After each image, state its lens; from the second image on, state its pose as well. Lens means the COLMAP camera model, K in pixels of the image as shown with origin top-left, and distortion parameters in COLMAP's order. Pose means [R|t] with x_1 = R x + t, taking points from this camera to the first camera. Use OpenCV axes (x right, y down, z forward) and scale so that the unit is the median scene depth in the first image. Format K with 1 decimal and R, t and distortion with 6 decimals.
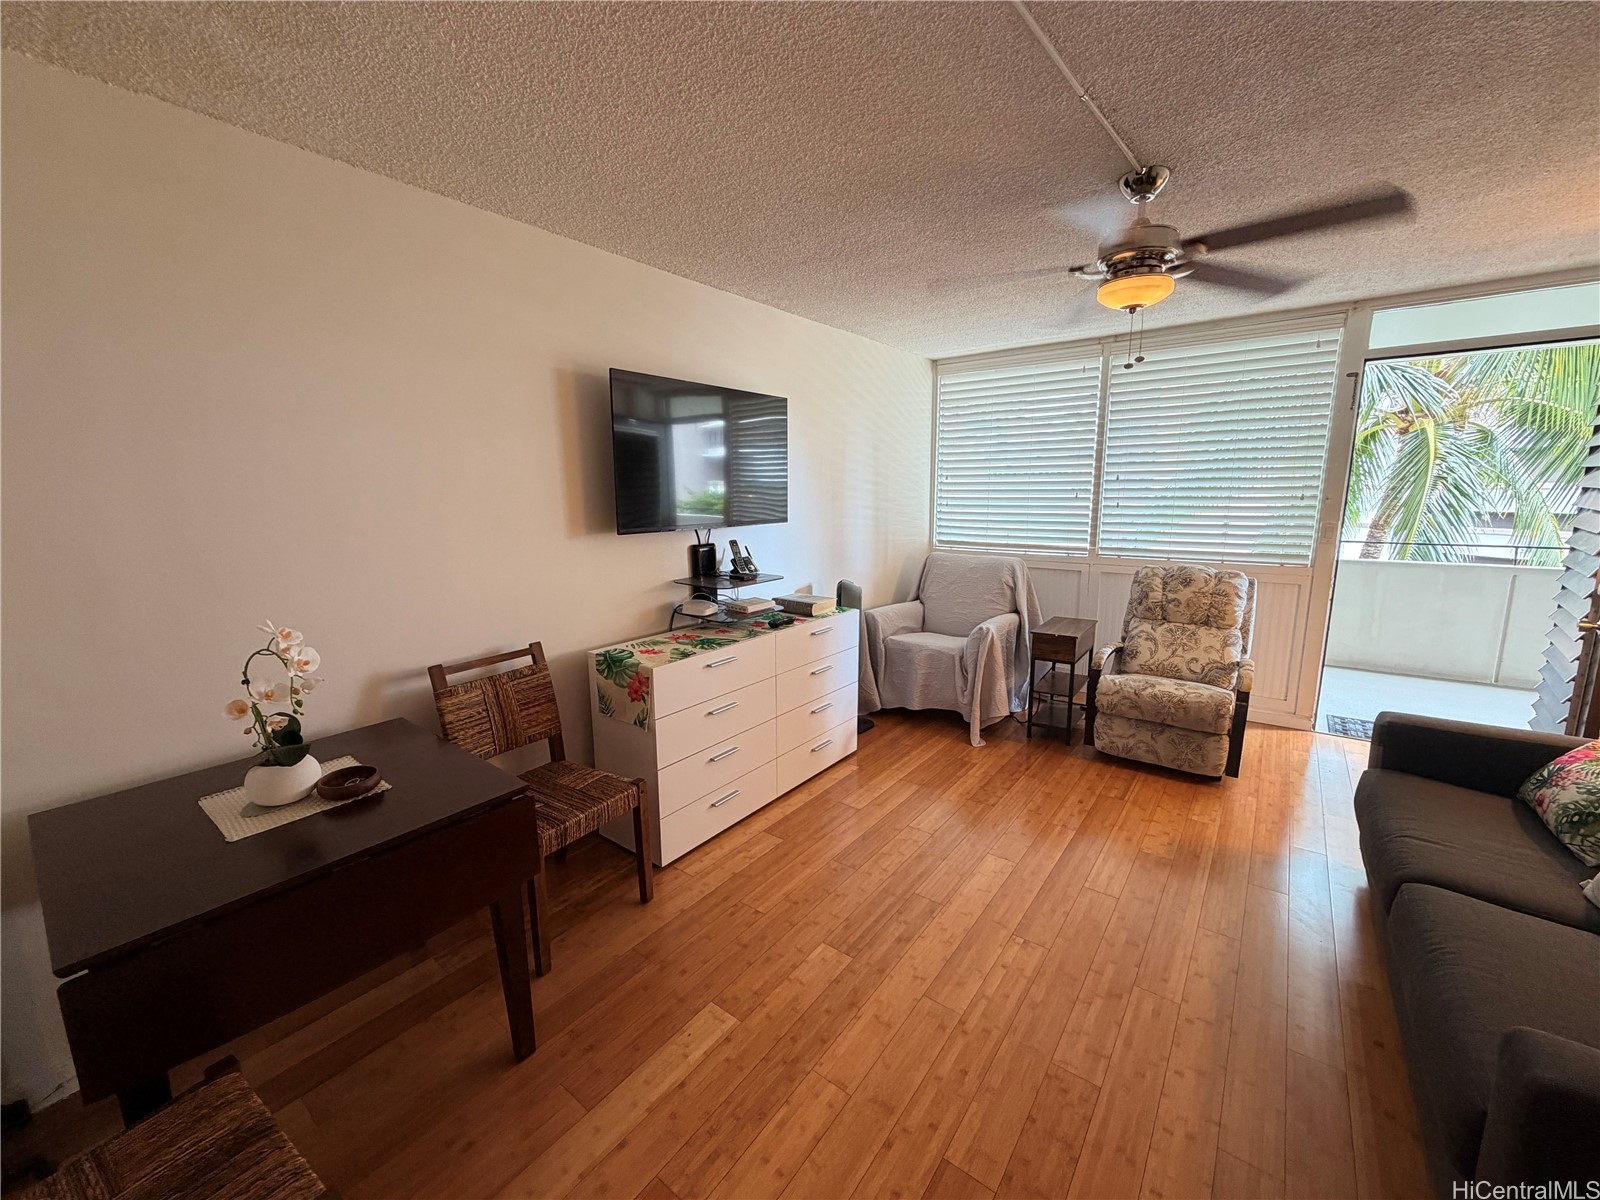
lens RADIAL K [[635.6, 0, 796.5], [0, 635.6, 599.4], [0, 0, 1]] dist [0.001445, 0.000117]
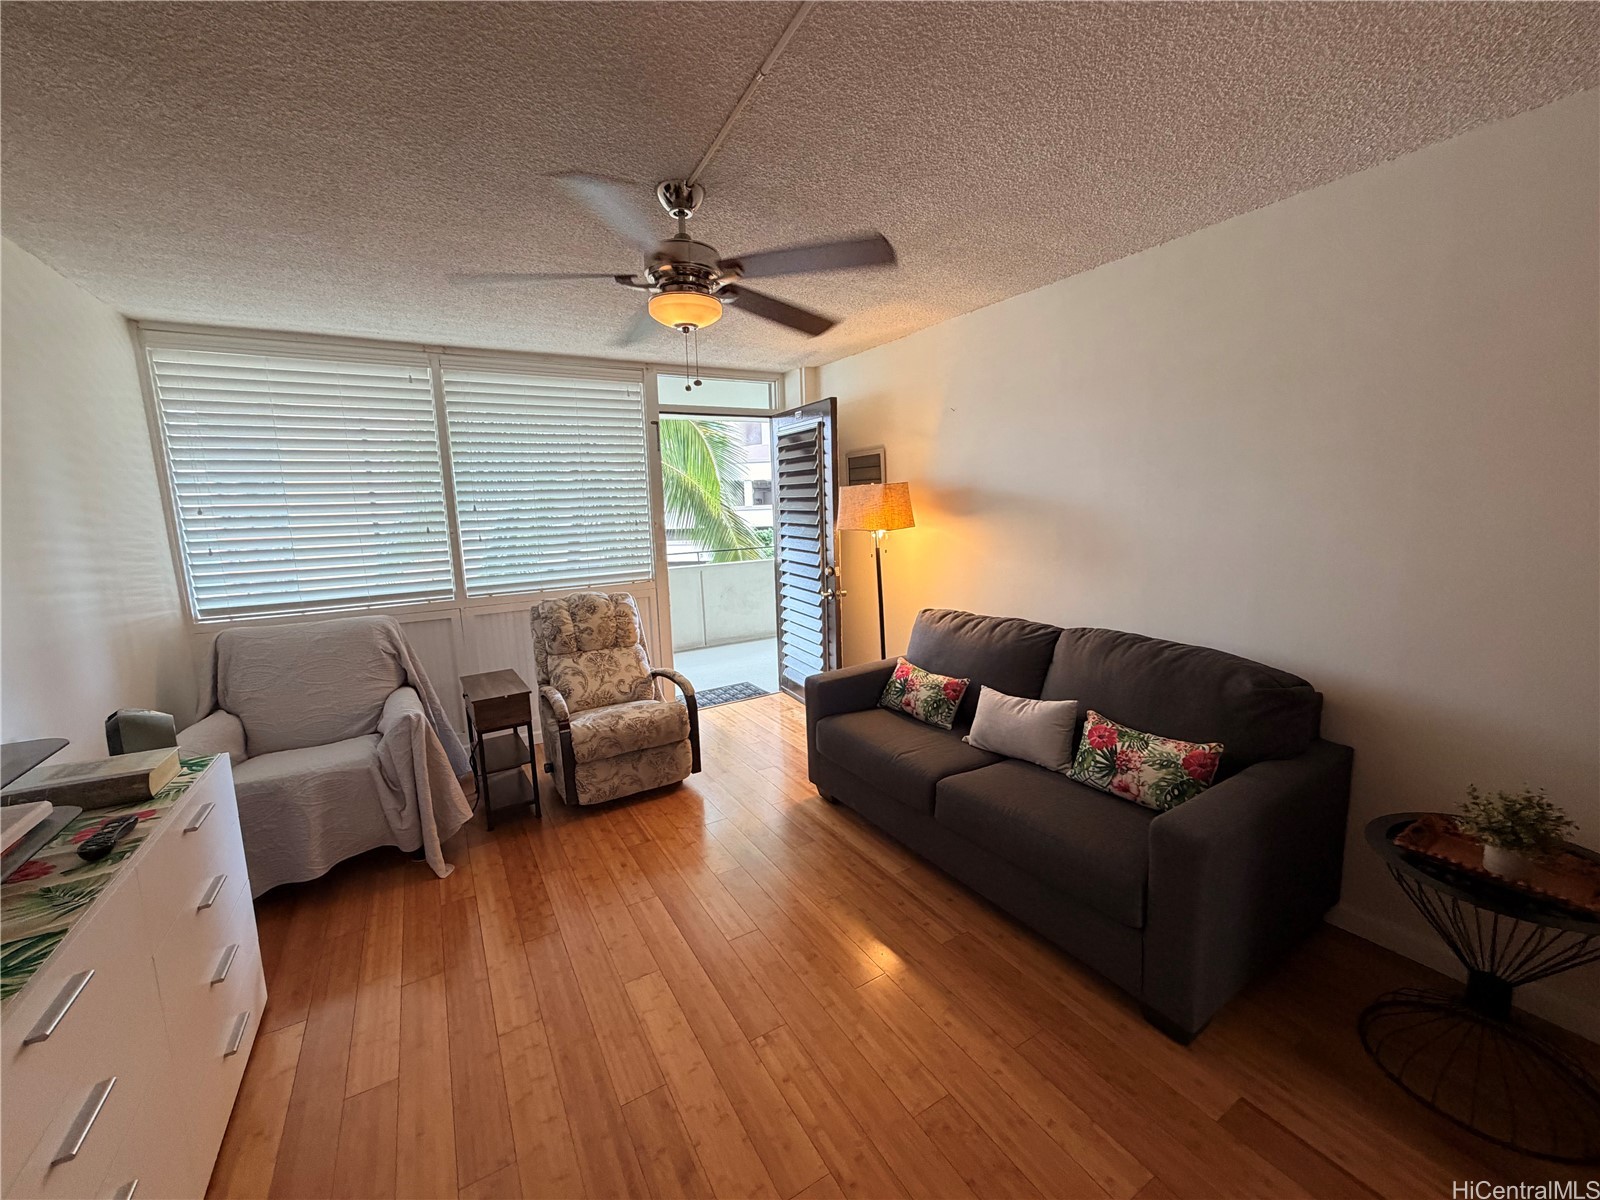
lens RADIAL K [[635.6, 0, 796.5], [0, 635.6, 599.4], [0, 0, 1]] dist [0.001445, 0.000117]
pose [[0.371812, -0.142756, 0.917266, -0.211049], [0.187907, 0.979224, 0.076230, -0.065180], [-0.909091, 0.144017, 0.390912, 0.340732]]
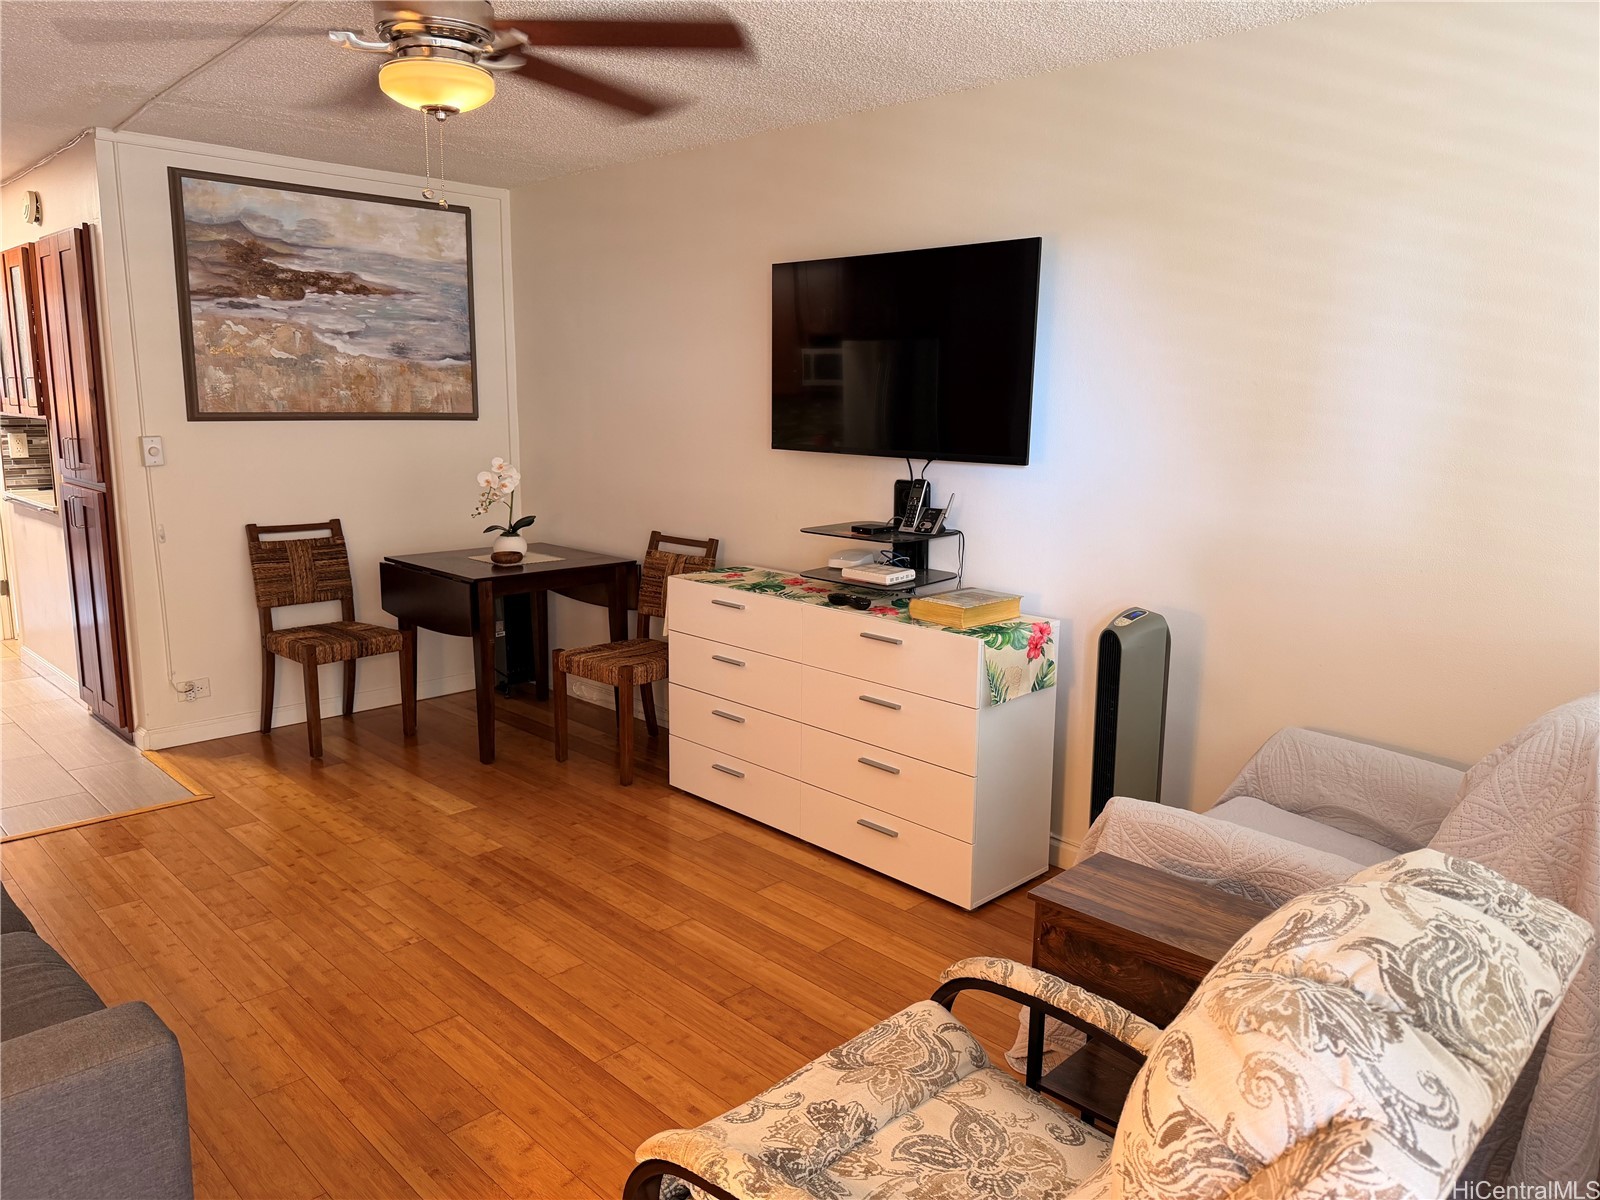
lens RADIAL K [[1110.5, 0, 795.8], [0, 1110.5, 603.6], [0, 0, 1]] dist [0.074989, -0.106238]
pose [[-0.132476, 0.191203, -0.972570, 1.032891], [-0.187365, 0.958697, 0.213997, -0.185692], [0.973316, 0.210575, -0.091179, 0.970297]]
